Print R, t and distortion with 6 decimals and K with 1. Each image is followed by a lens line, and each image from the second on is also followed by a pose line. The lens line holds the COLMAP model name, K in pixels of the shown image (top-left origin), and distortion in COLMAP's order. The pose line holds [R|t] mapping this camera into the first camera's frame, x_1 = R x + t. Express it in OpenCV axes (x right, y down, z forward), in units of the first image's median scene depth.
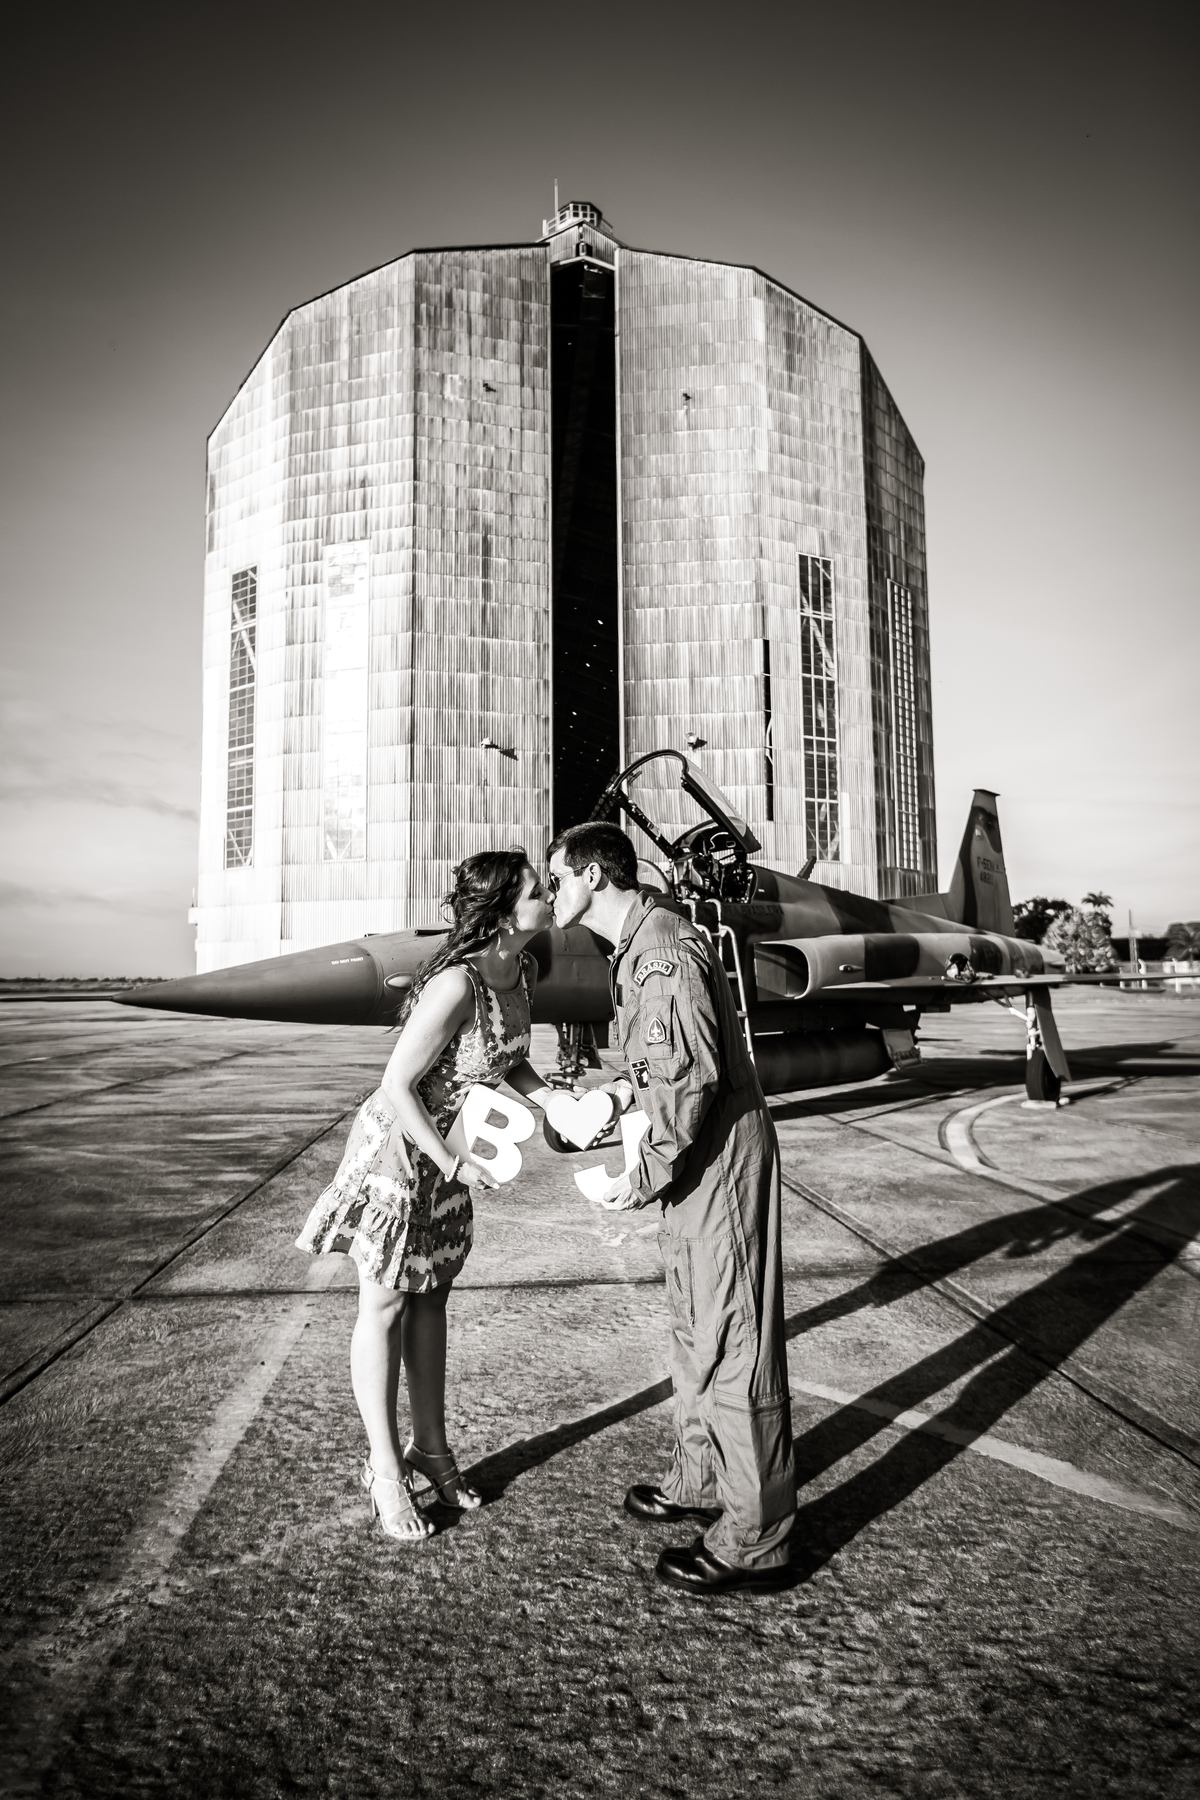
lens RADIAL K [[1066.7, 0, 593.5], [0, 1066.7, 904.6], [0, 0, 1]] dist [-0.042395, 0.032304]
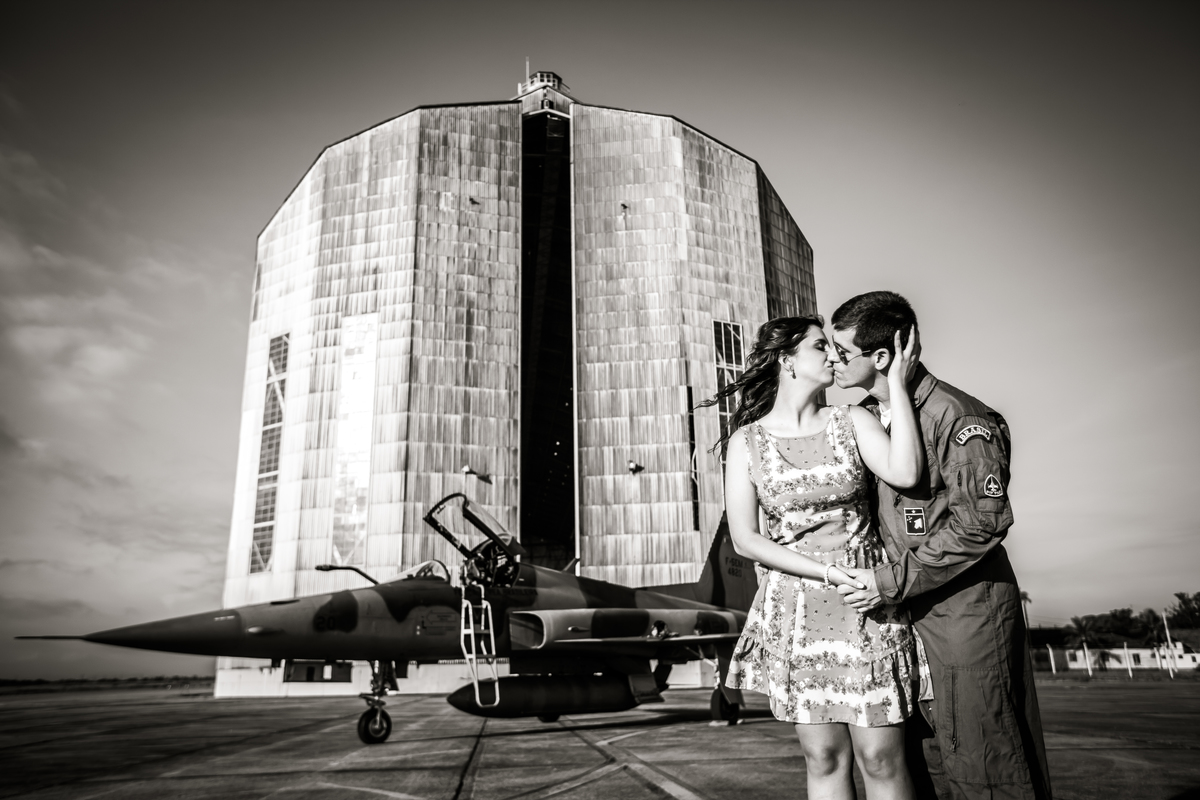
lens RADIAL K [[914.8, 0, 592.3], [0, 914.8, 396.2], [0, 0, 1]] dist [-0.014761, 0.022458]
pose [[0.999933, -0.008540, 0.007787, 0.037700], [0.010061, 0.974794, -0.222880, 0.003746], [-0.005687, 0.222944, 0.974815, -0.057980]]
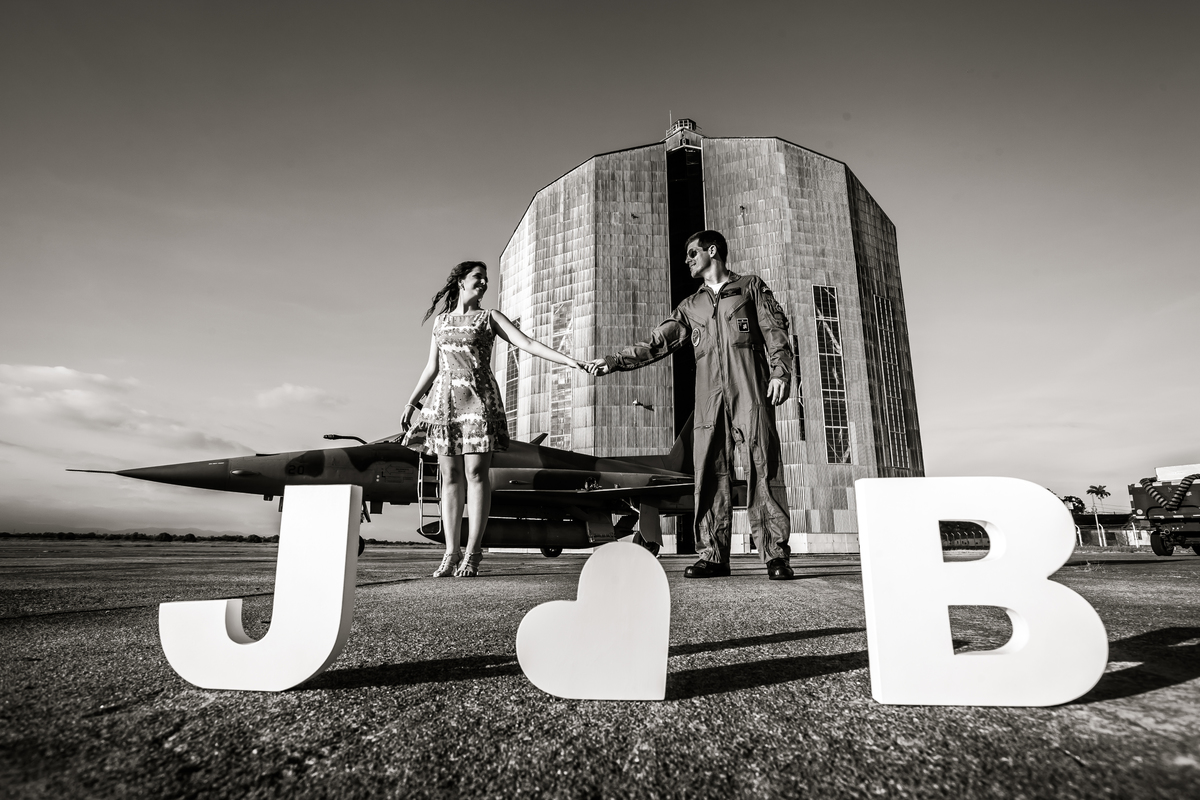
lens RADIAL K [[622.4, 0, 597.4], [0, 622.4, 395.8], [0, 0, 1]] dist [-0.049335, 0.002959]
pose [[0.965209, -0.051068, -0.256445, 0.103967], [0.006962, 0.985414, -0.170030, 0.014829], [0.261387, 0.162329, 0.951486, -0.019076]]
